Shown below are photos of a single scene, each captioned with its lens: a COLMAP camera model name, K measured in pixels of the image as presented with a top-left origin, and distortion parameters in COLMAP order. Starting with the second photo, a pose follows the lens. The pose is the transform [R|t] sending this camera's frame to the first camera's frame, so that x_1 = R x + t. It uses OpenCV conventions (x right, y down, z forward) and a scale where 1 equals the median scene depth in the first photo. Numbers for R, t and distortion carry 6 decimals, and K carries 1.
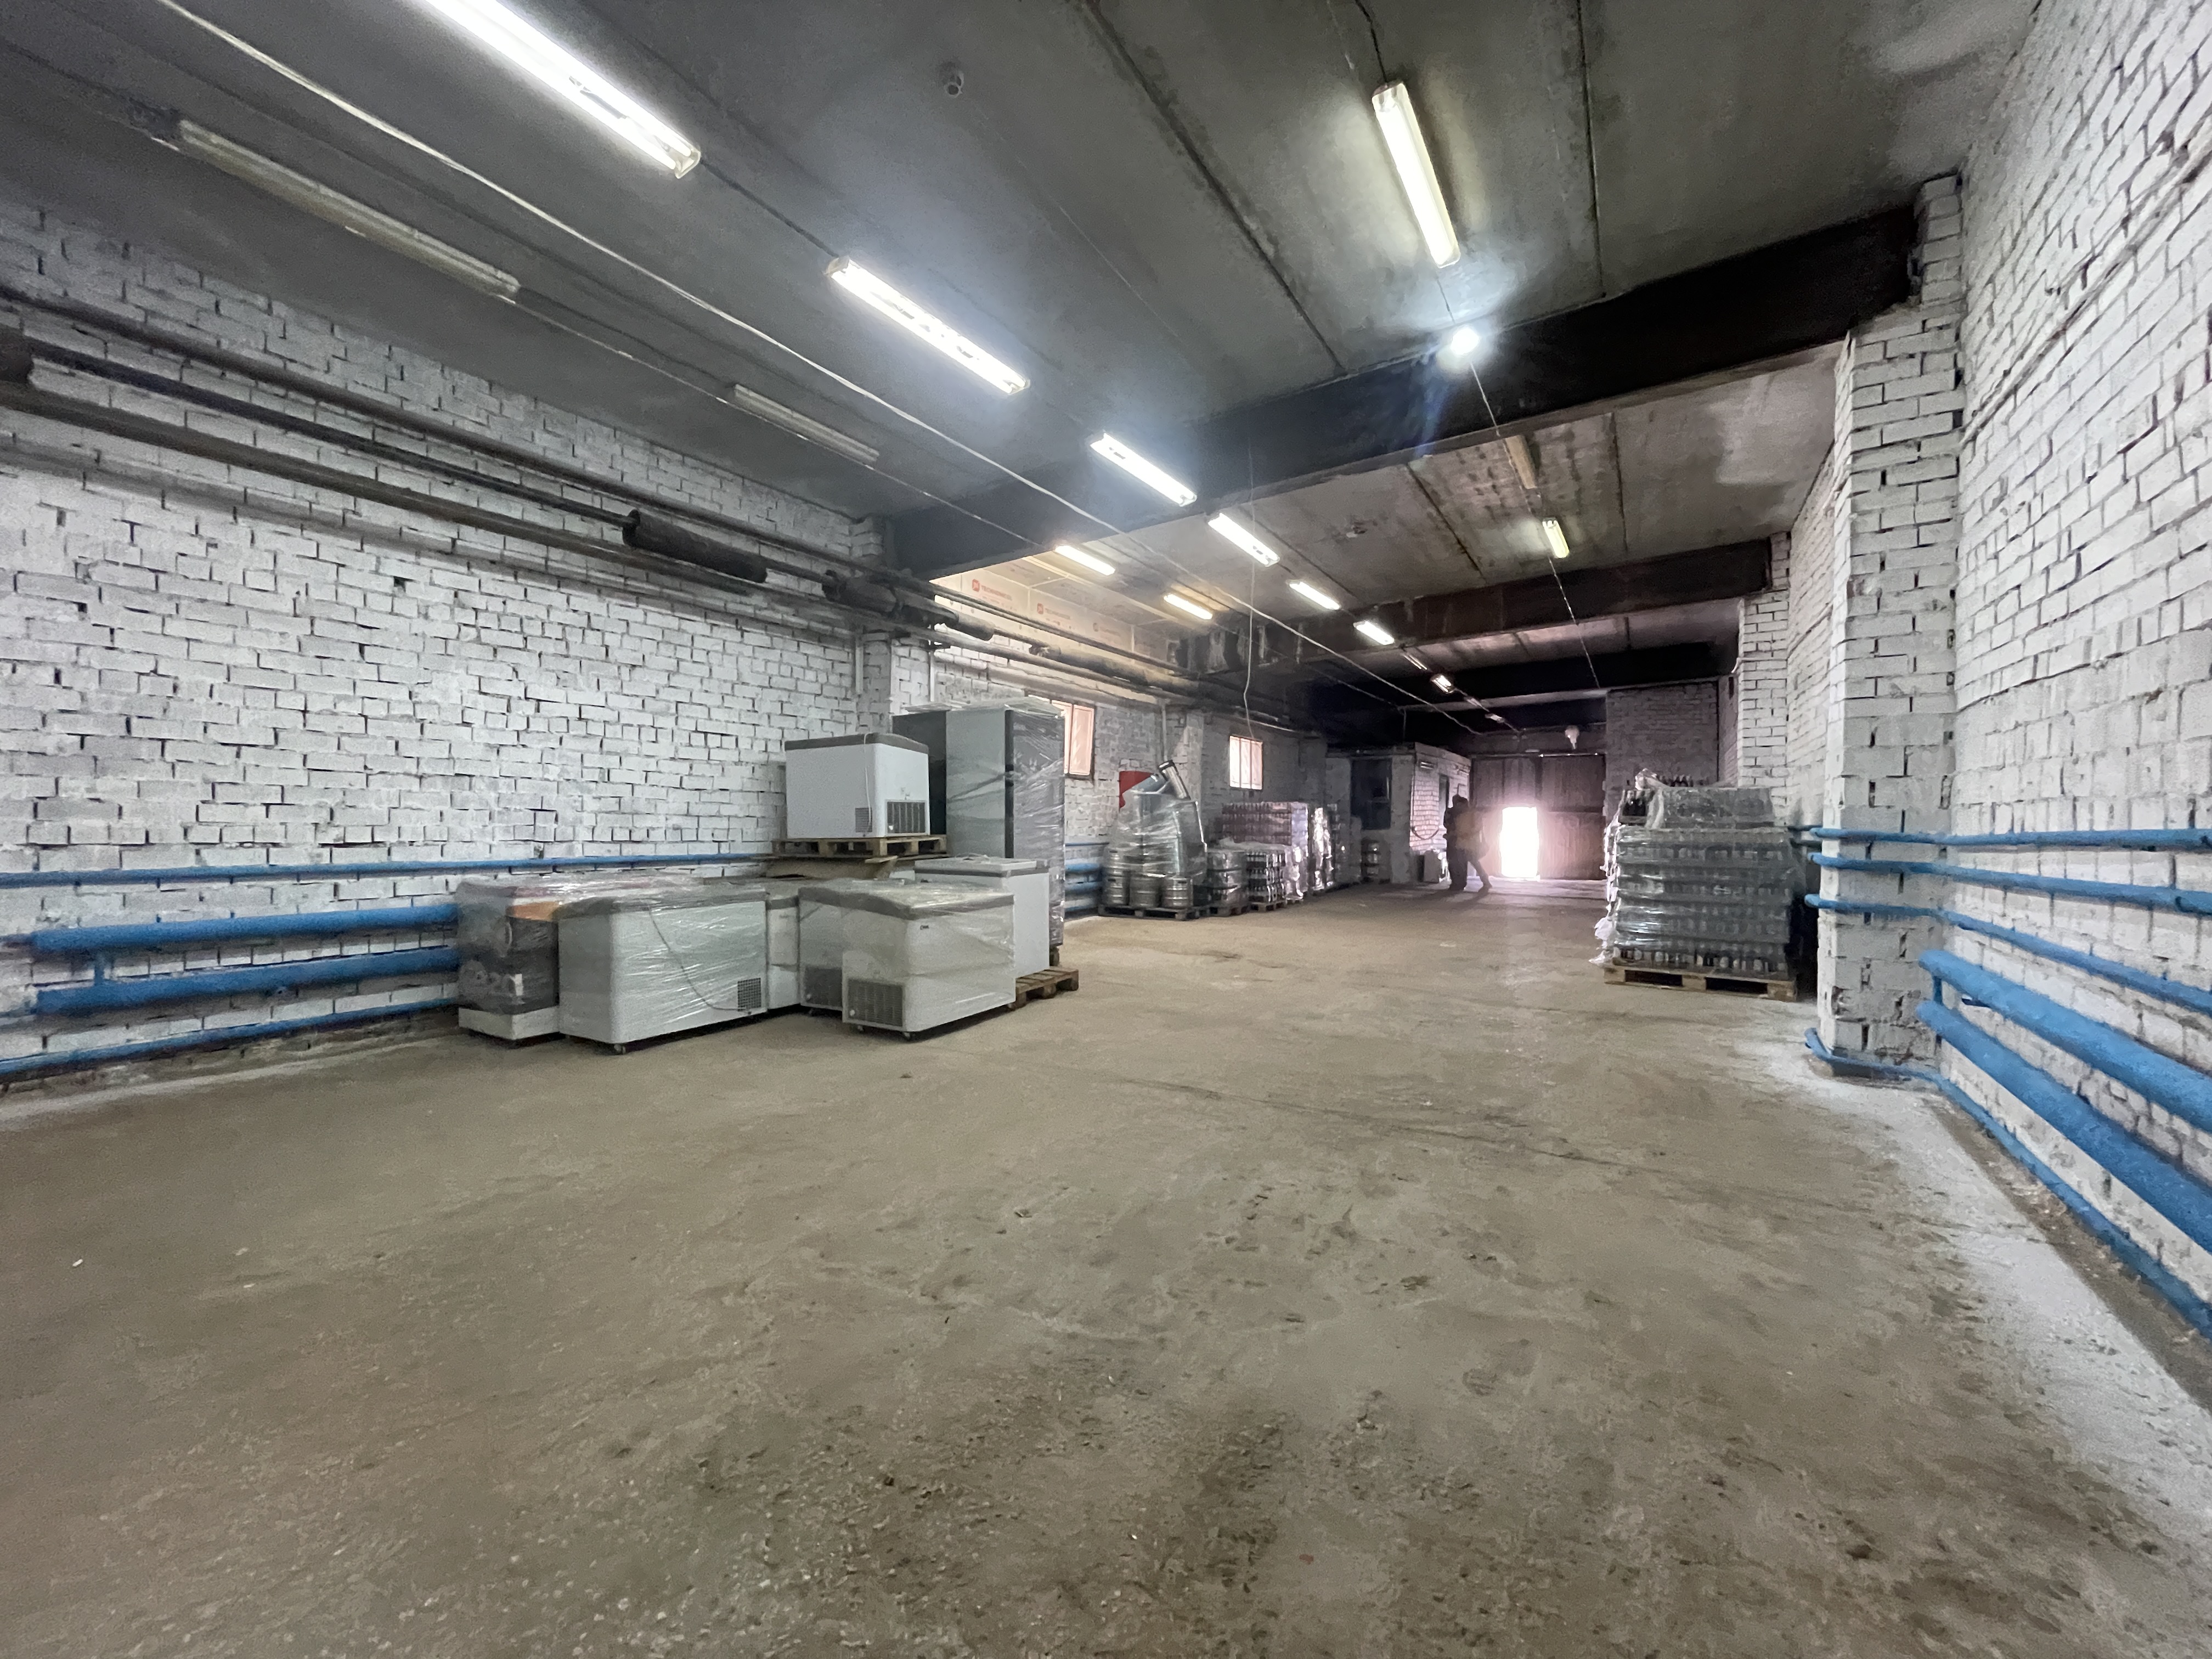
lens RADIAL K [[886.2, 0, 1102.6], [0, 886.2, 830.0], [0, 0, 1]] dist [-0.000571, 0.000381]
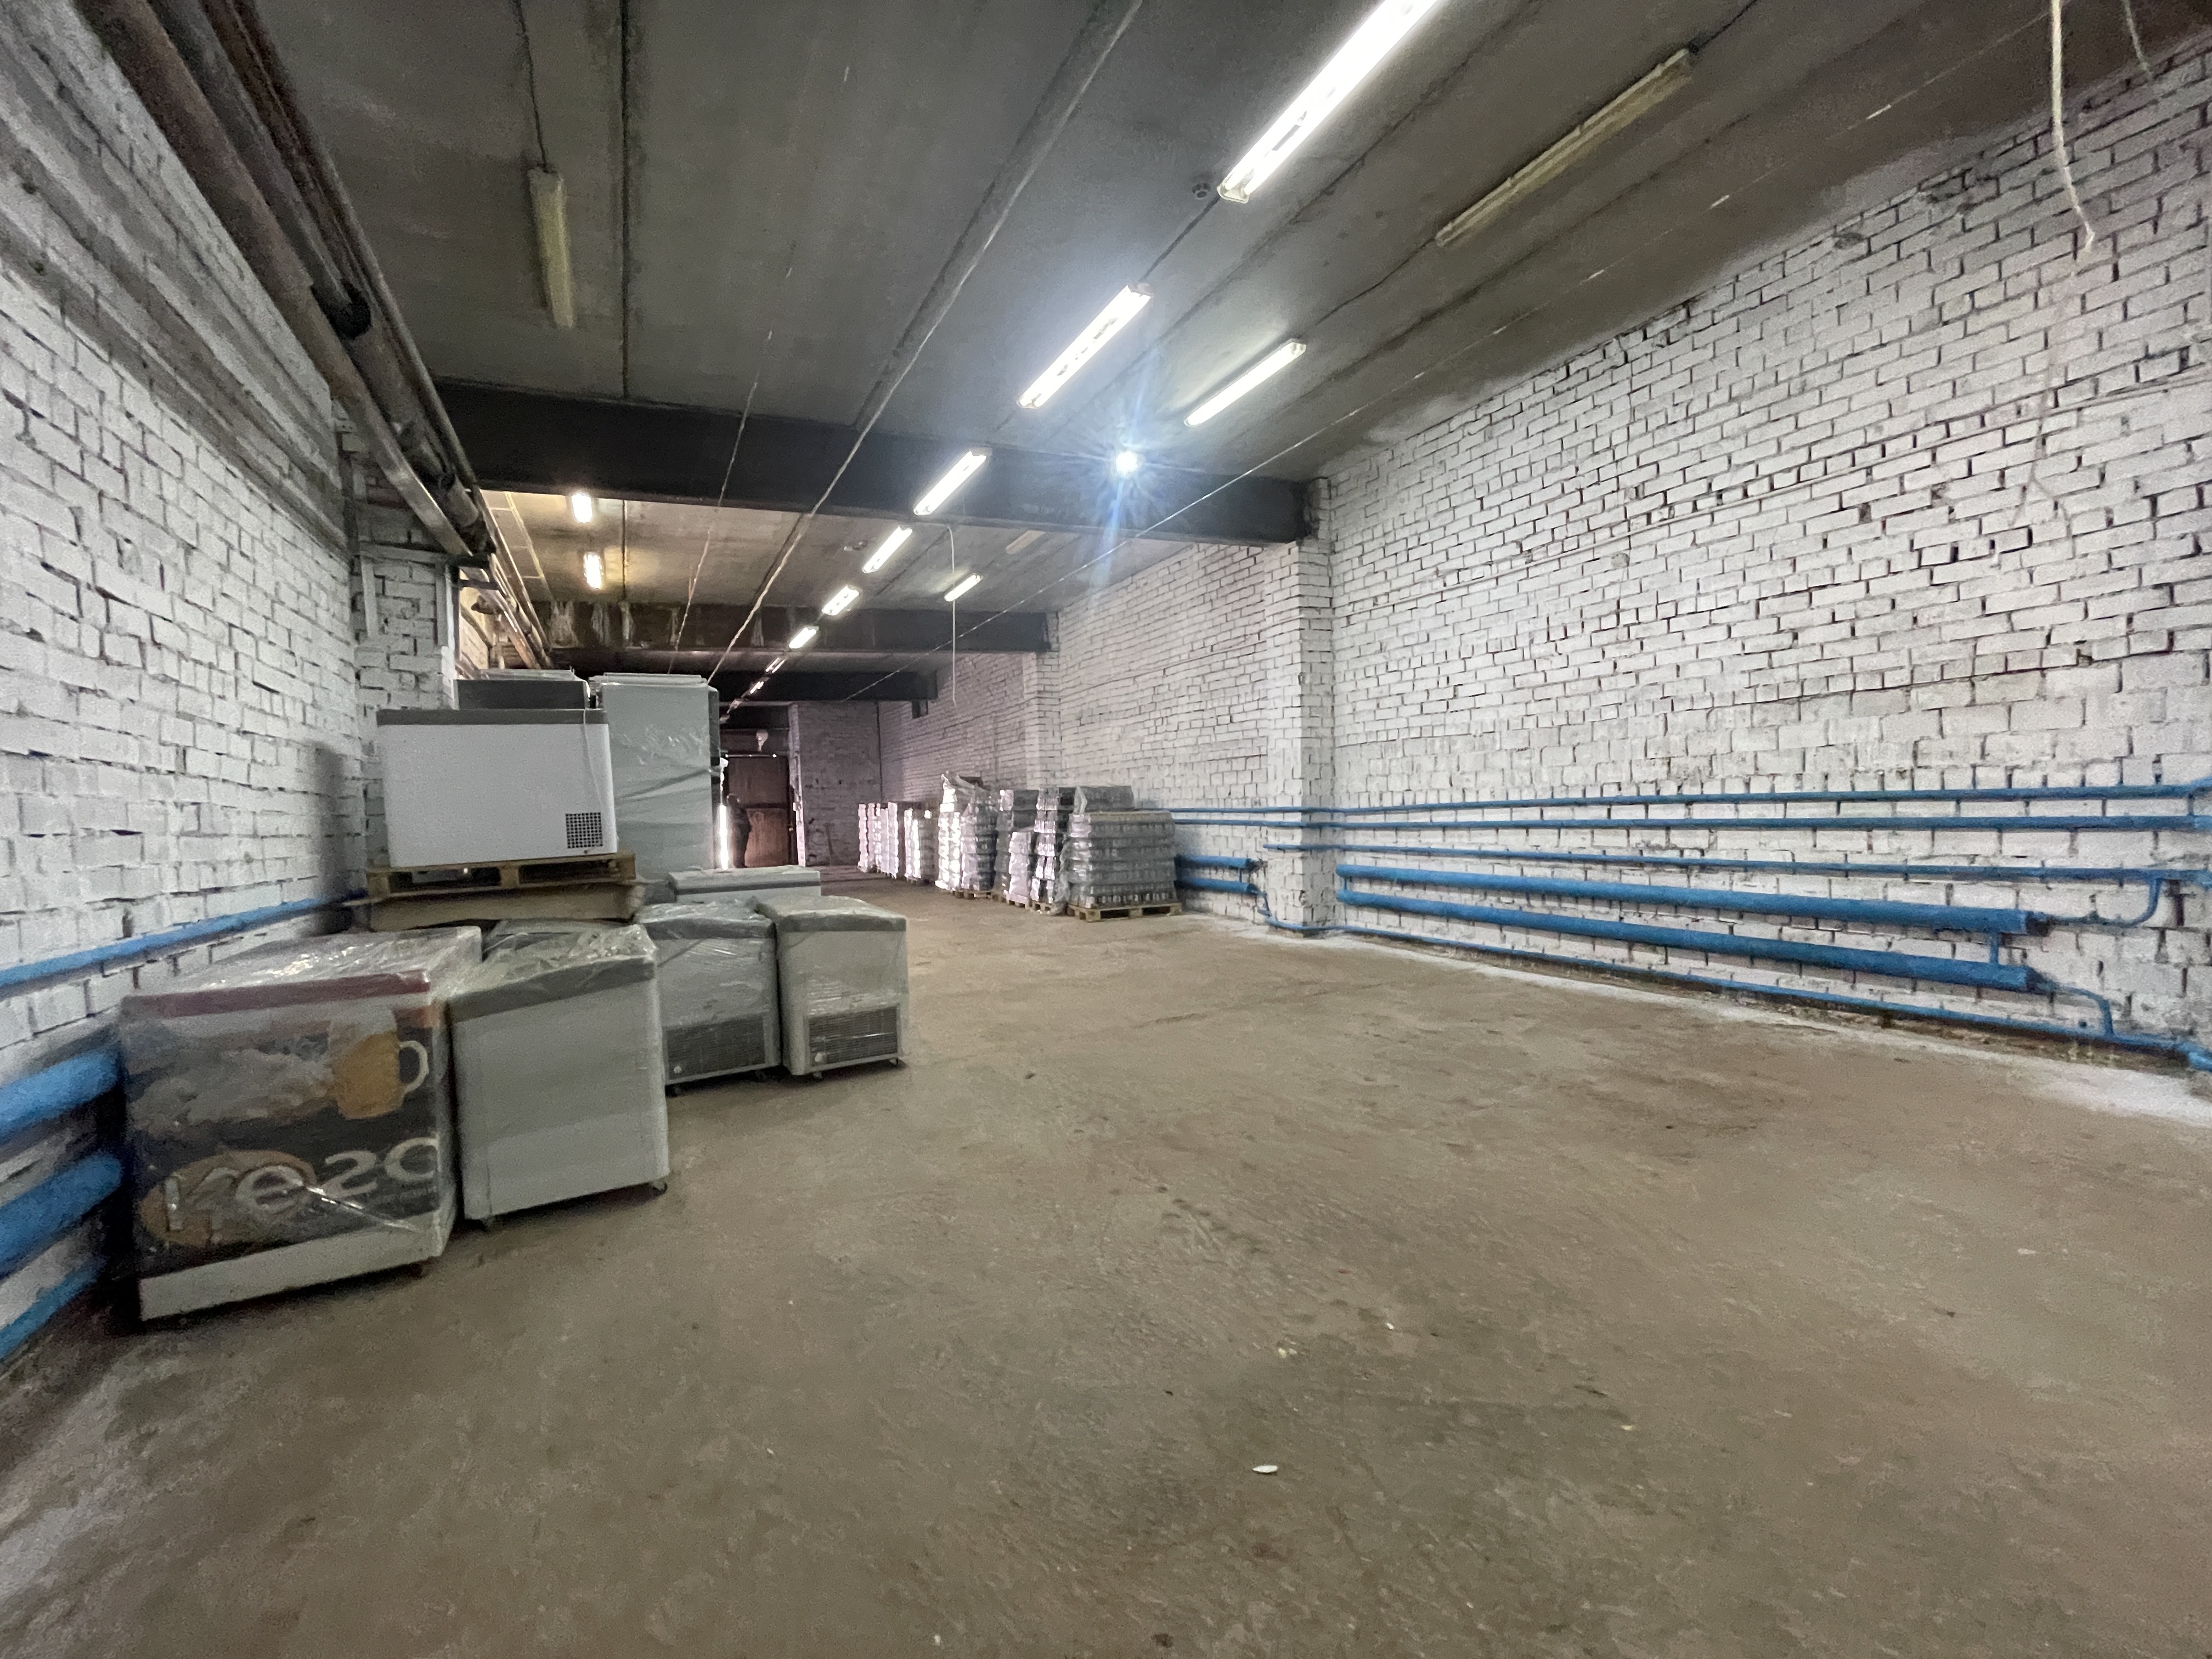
lens RADIAL K [[886.2, 0, 1096.0], [0, 886.2, 828.3], [0, 0, 1]] dist [-0.000571, 0.000381]
pose [[0.506878, -0.042352, 0.860977, -1.041956], [0.043175, 0.998786, 0.023713, -0.018560], [-0.860936, 0.025153, 0.508091, 0.434140]]
